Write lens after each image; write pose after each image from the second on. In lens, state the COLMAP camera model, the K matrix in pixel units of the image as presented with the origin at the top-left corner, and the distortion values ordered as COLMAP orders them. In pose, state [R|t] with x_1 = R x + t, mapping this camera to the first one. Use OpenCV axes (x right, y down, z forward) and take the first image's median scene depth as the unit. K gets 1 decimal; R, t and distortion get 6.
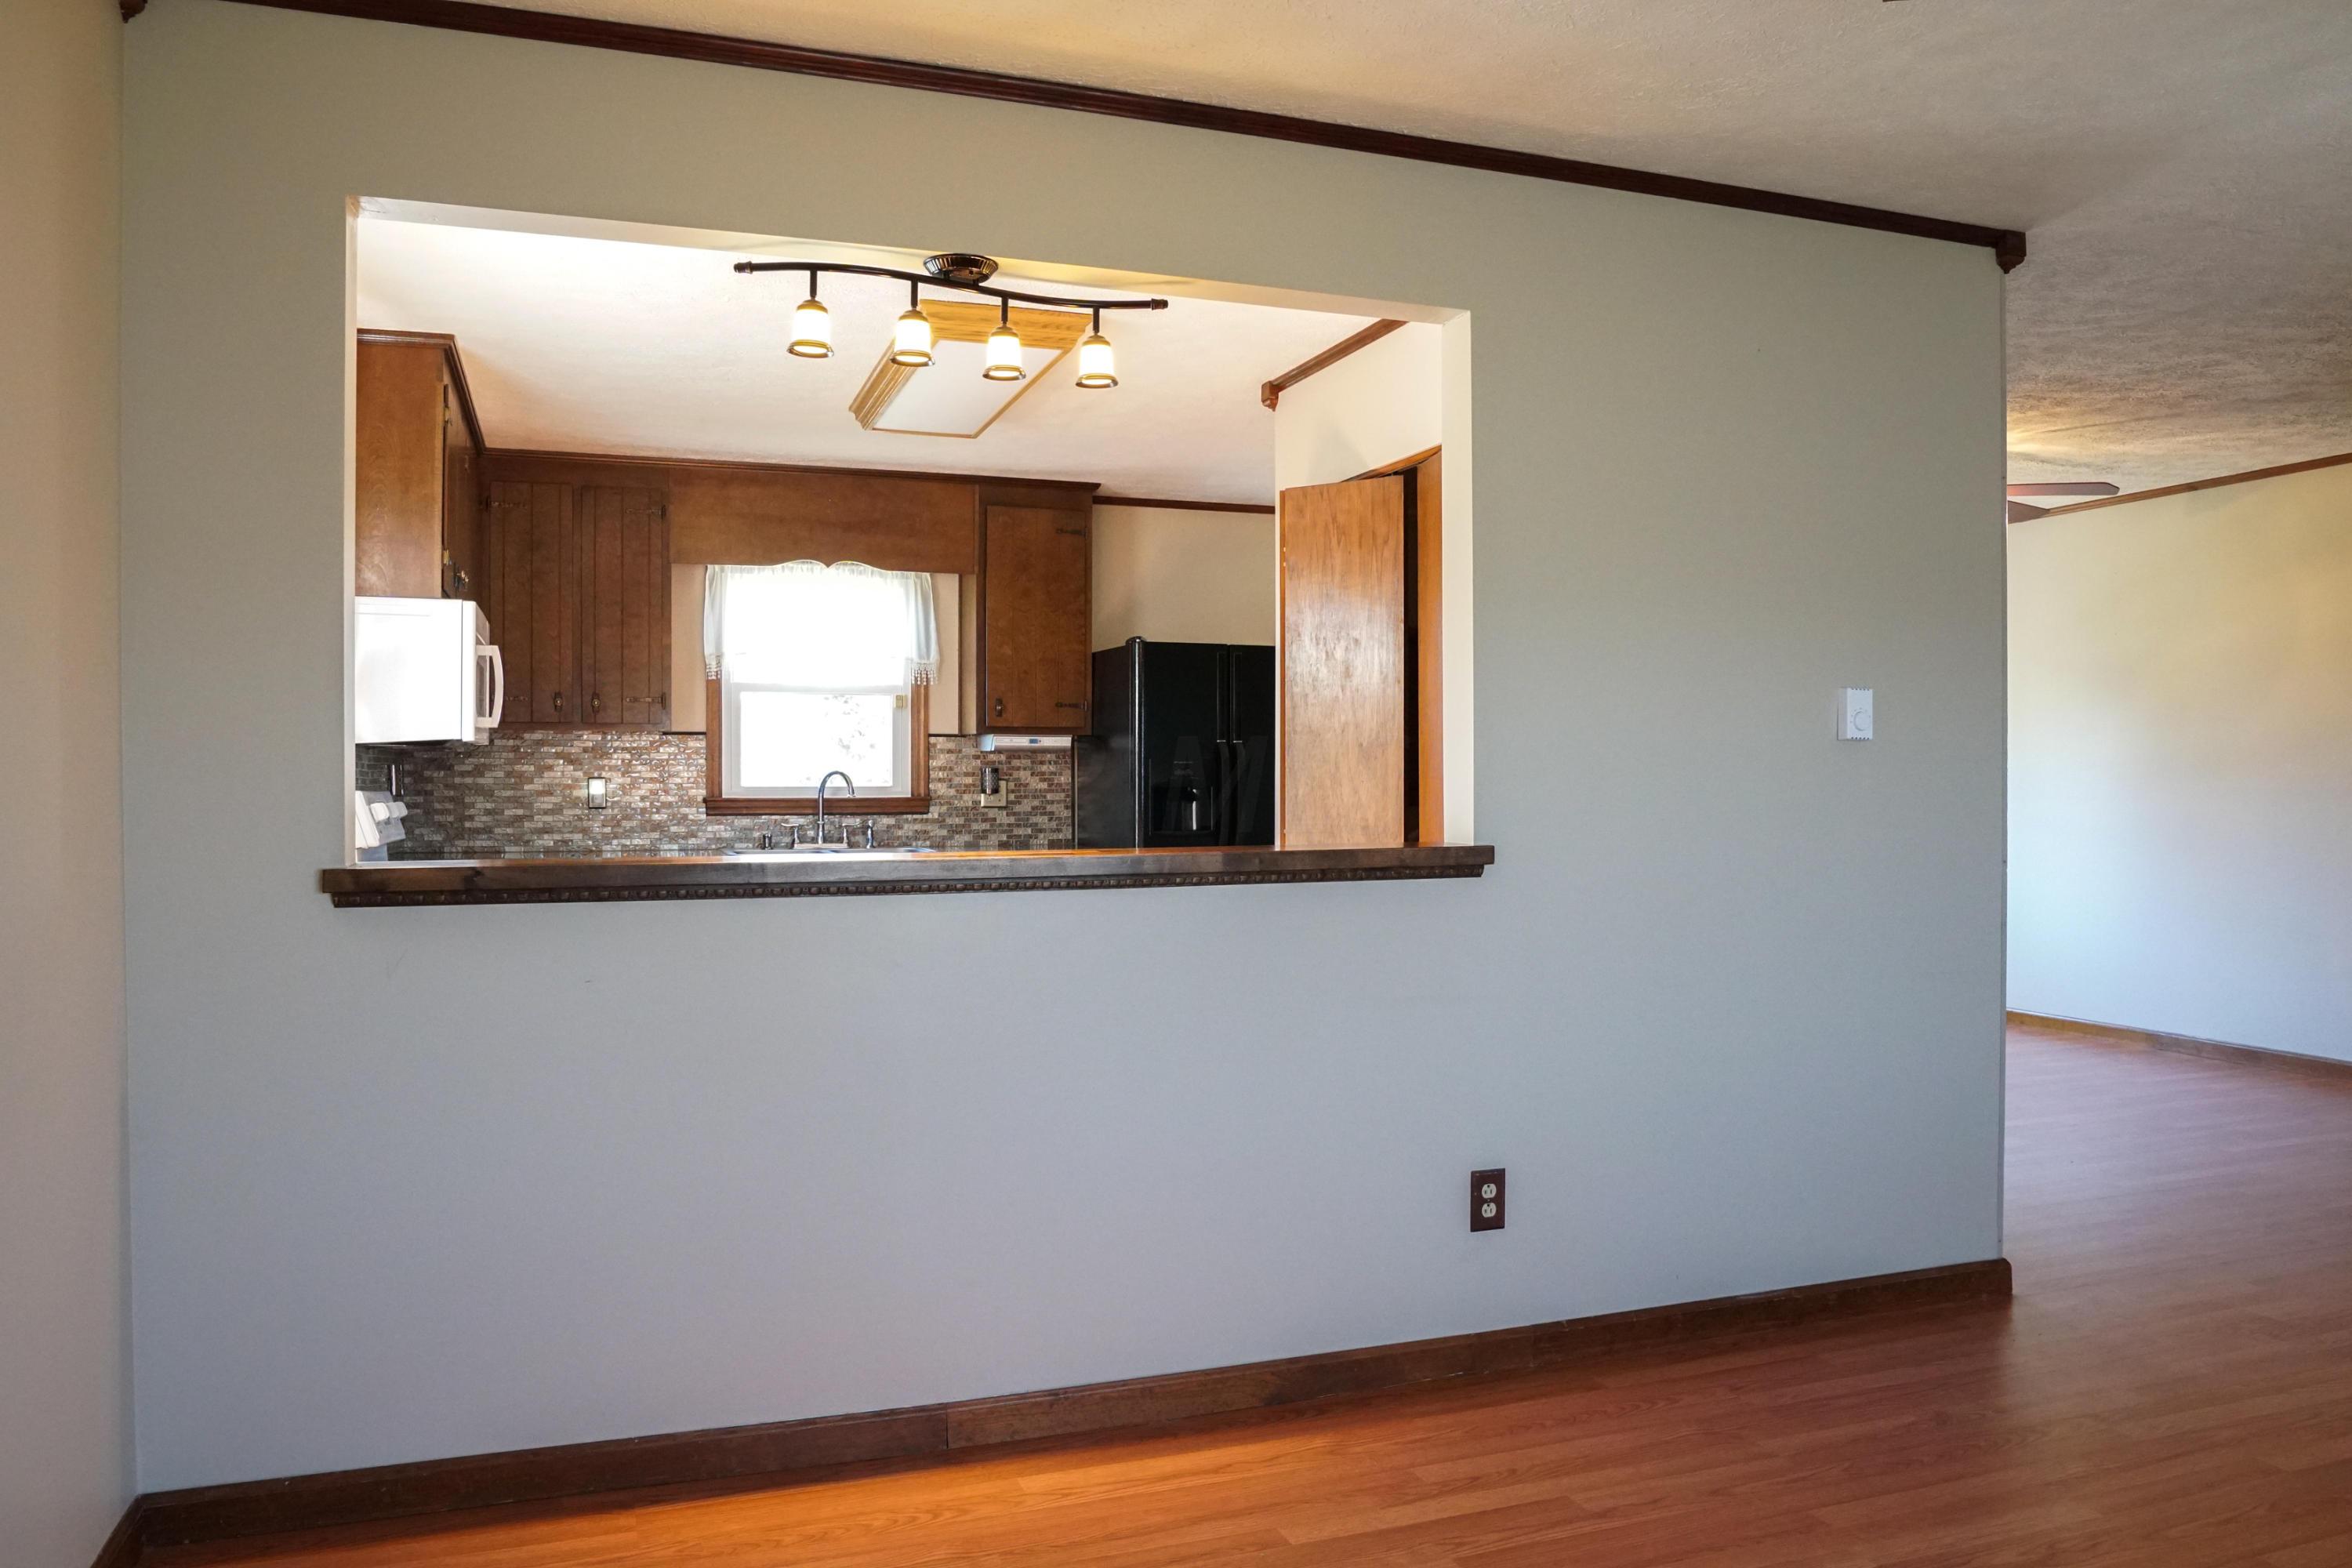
lens RADIAL K [[1663.0, 0, 1172.6], [0, 1663.0, 797.8], [0, 0, 1]] dist [-0.071813, 0.042967]
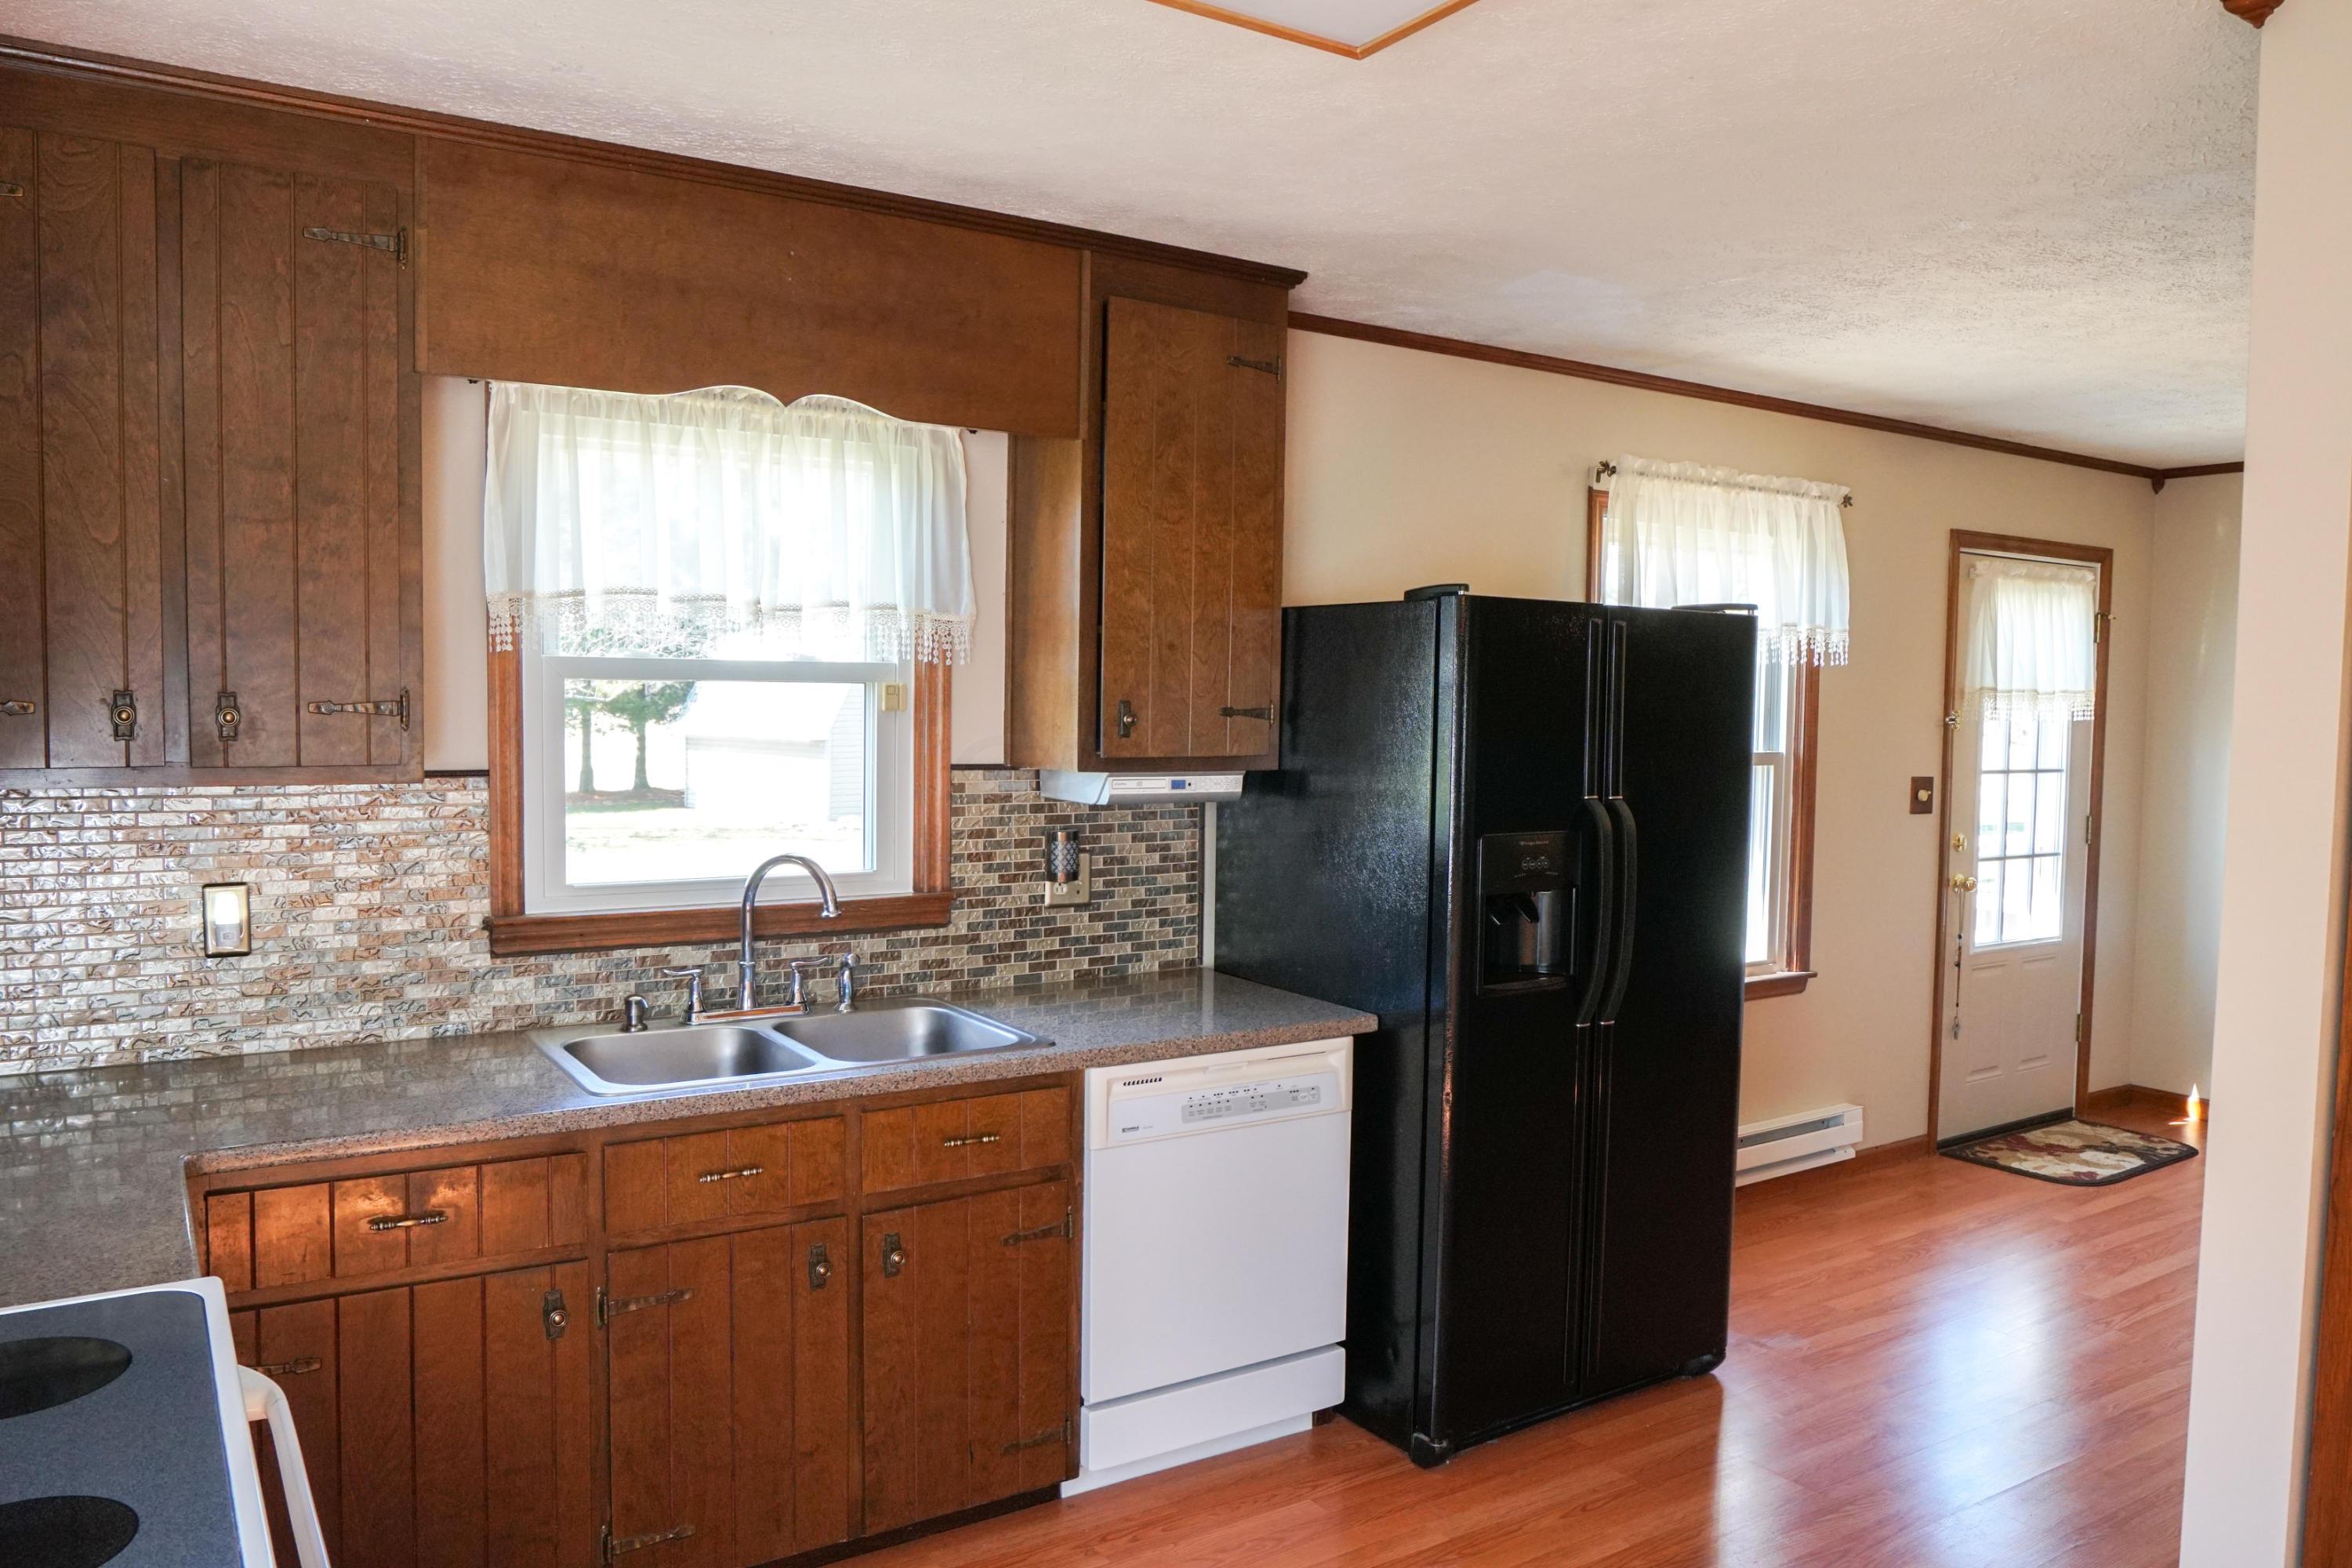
lens RADIAL K [[1663.0, 0, 1172.6], [0, 1663.0, 797.8], [0, 0, 1]] dist [-0.071813, 0.042967]
pose [[0.974455, -0.000796, 0.224581, -0.162640], [-0.010049, 0.998838, 0.047145, -0.044229], [-0.224357, -0.048198, 0.973314, 0.426037]]
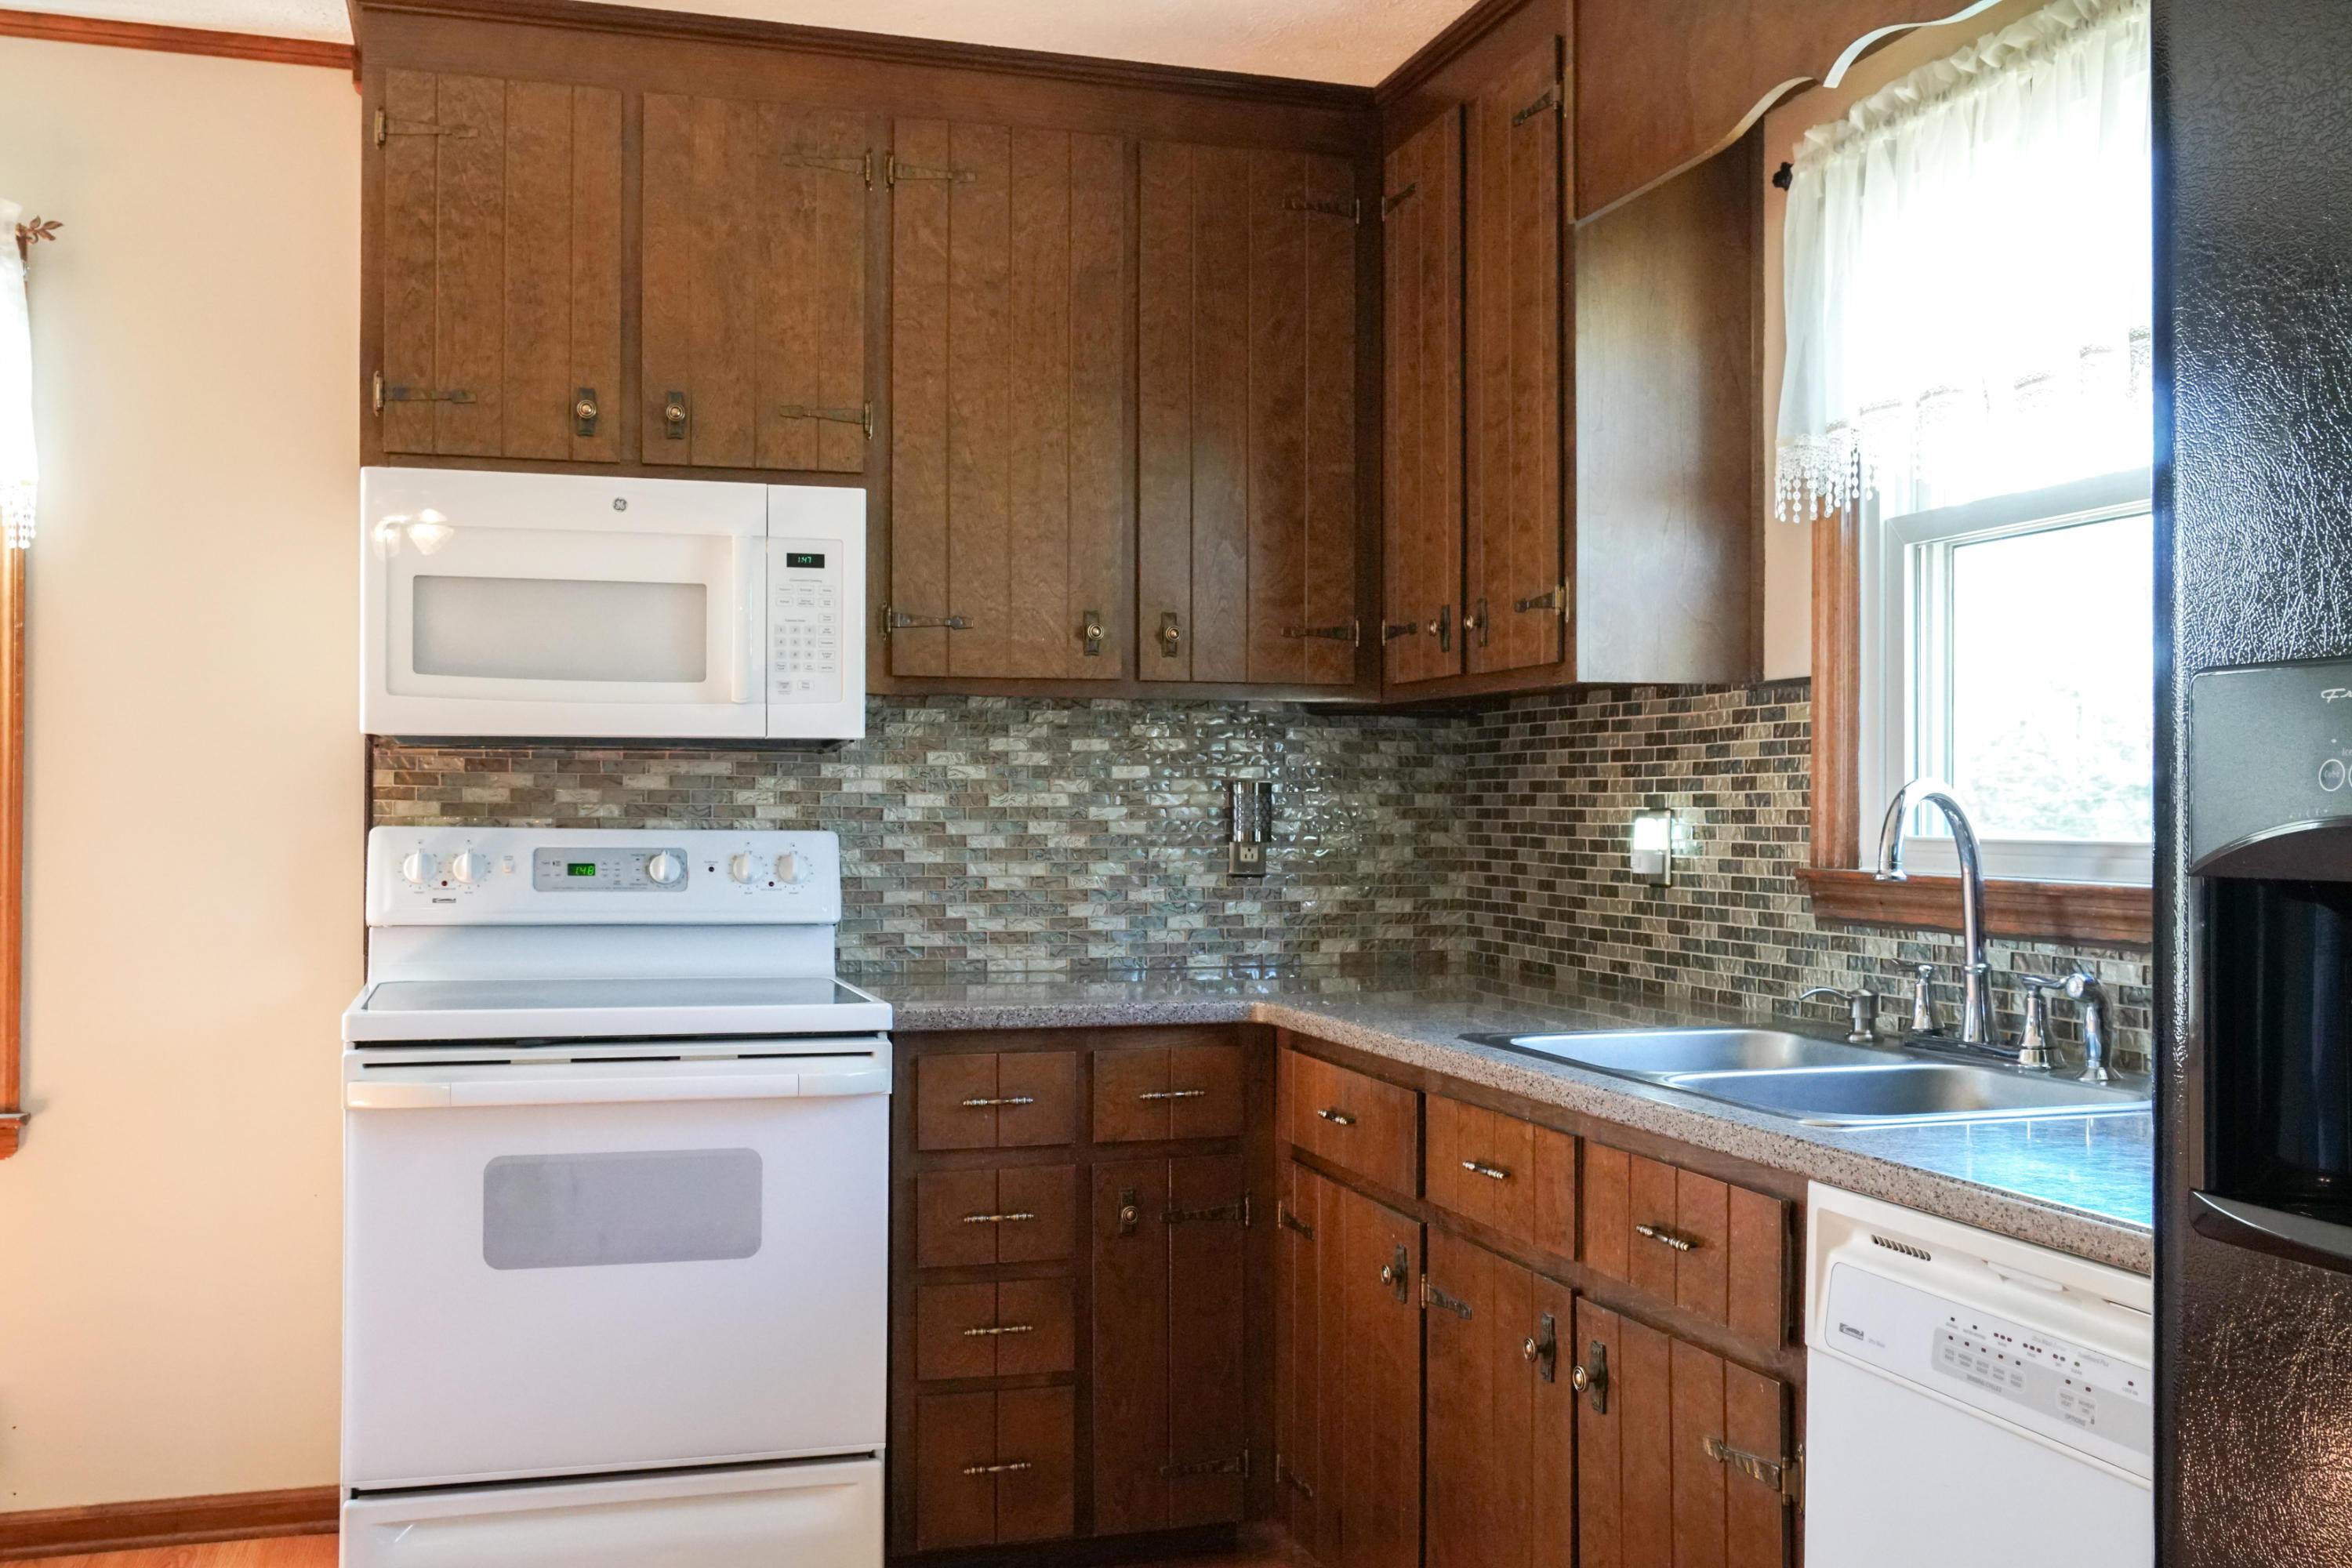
lens RADIAL K [[2227.2, 0, 1176.0], [0, 2227.2, 784.0], [0, 0, 1]] dist [-0.002721, -0.001985]
pose [[-0.039393, -0.002872, -0.999220, 0.148485], [-0.015085, 0.999884, -0.002279, -0.011888], [0.999110, 0.014983, -0.039432, 0.711245]]
